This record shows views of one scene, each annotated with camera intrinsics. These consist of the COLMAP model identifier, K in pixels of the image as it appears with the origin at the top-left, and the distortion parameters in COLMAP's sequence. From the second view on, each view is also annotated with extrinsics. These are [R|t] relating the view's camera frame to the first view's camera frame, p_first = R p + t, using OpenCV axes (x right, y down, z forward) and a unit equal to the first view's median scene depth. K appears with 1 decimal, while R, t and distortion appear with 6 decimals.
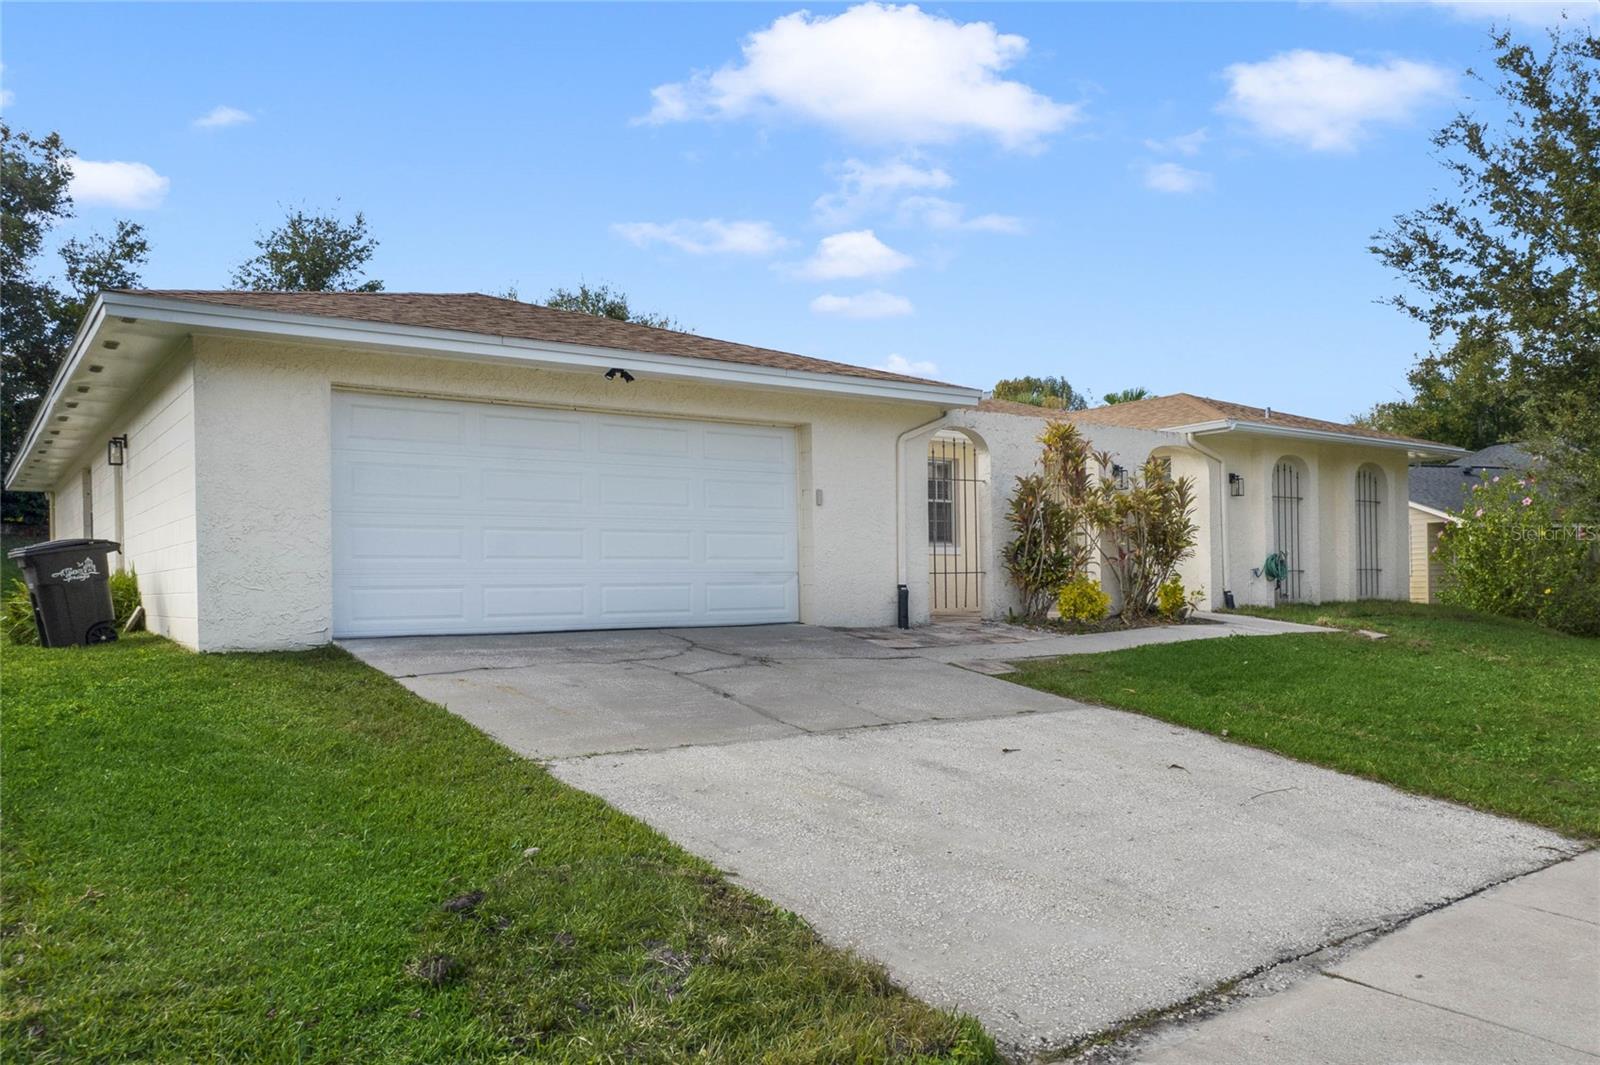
lens RADIAL K [[1027.5, 0, 800.0], [0, 1027.5, 532.5], [0, 0, 1]] dist [-0.079546, 0.070927]
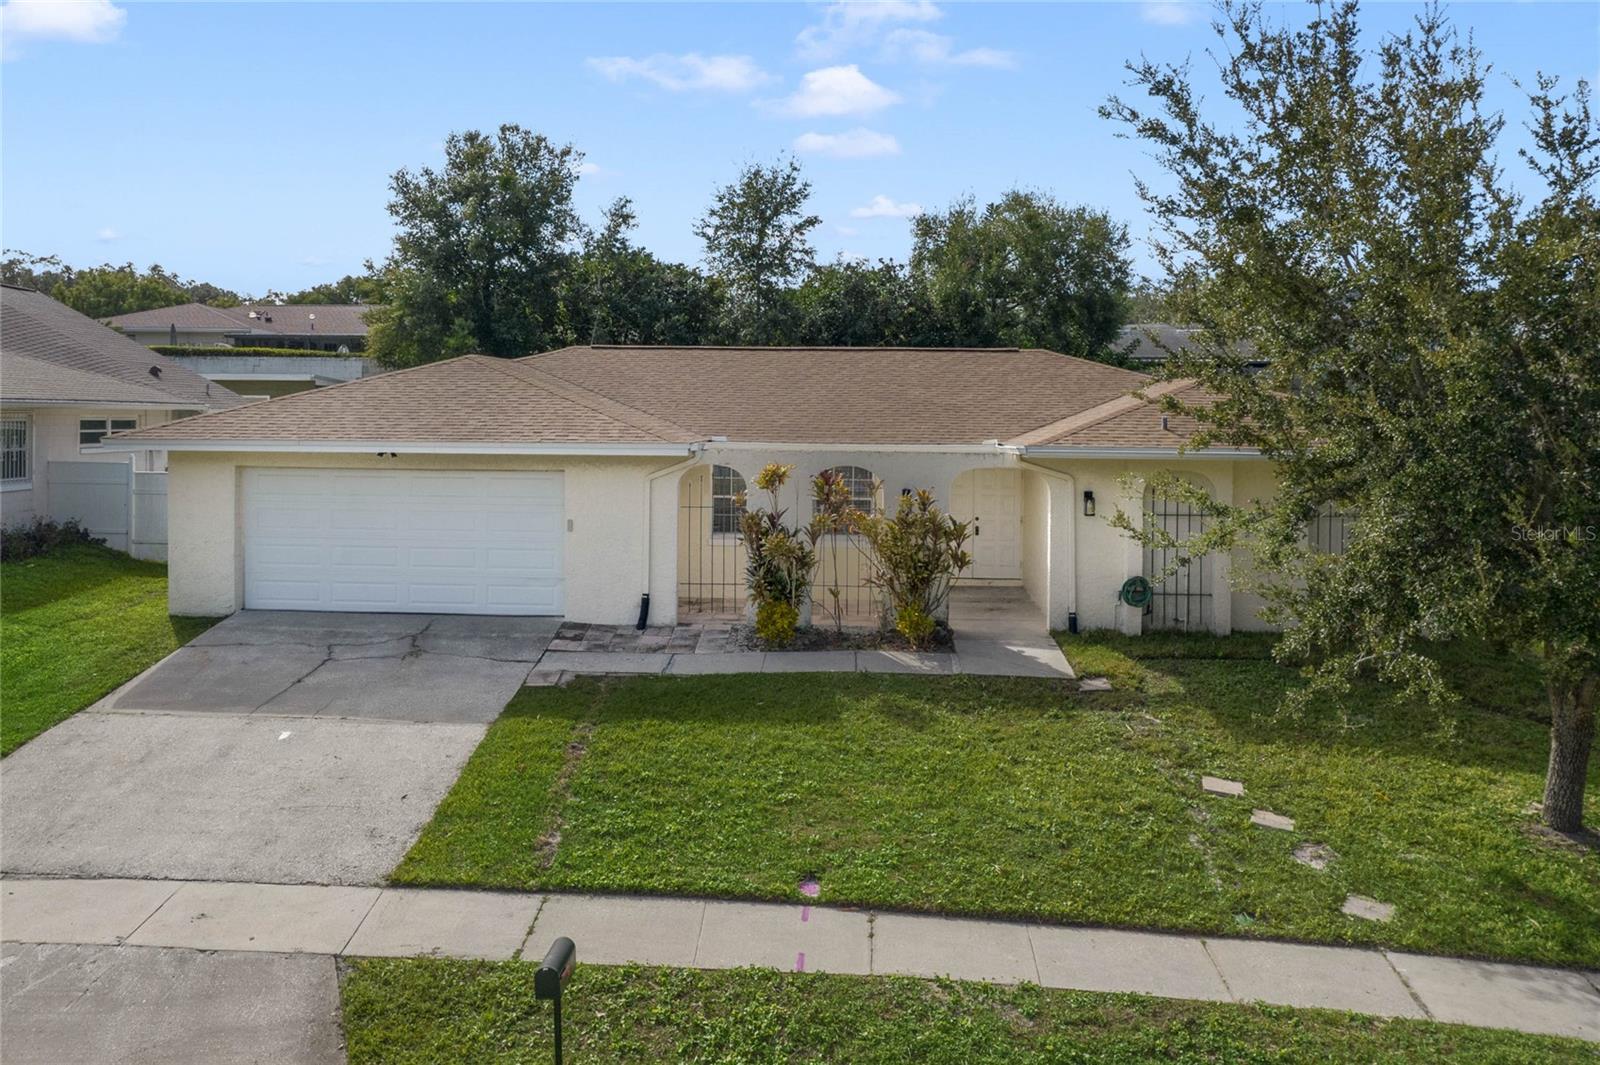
lens RADIAL K [[1006.9, 0, 703.6], [0, 1006.9, 429.2], [0, 0, 1]] dist [-0.046582, 0.055124]
pose [[0.819082, 0.003024, -0.573668, 0.872389], [0.004572, 0.999920, 0.011799, -0.166863], [0.573658, -0.012287, 0.819003, 0.024317]]
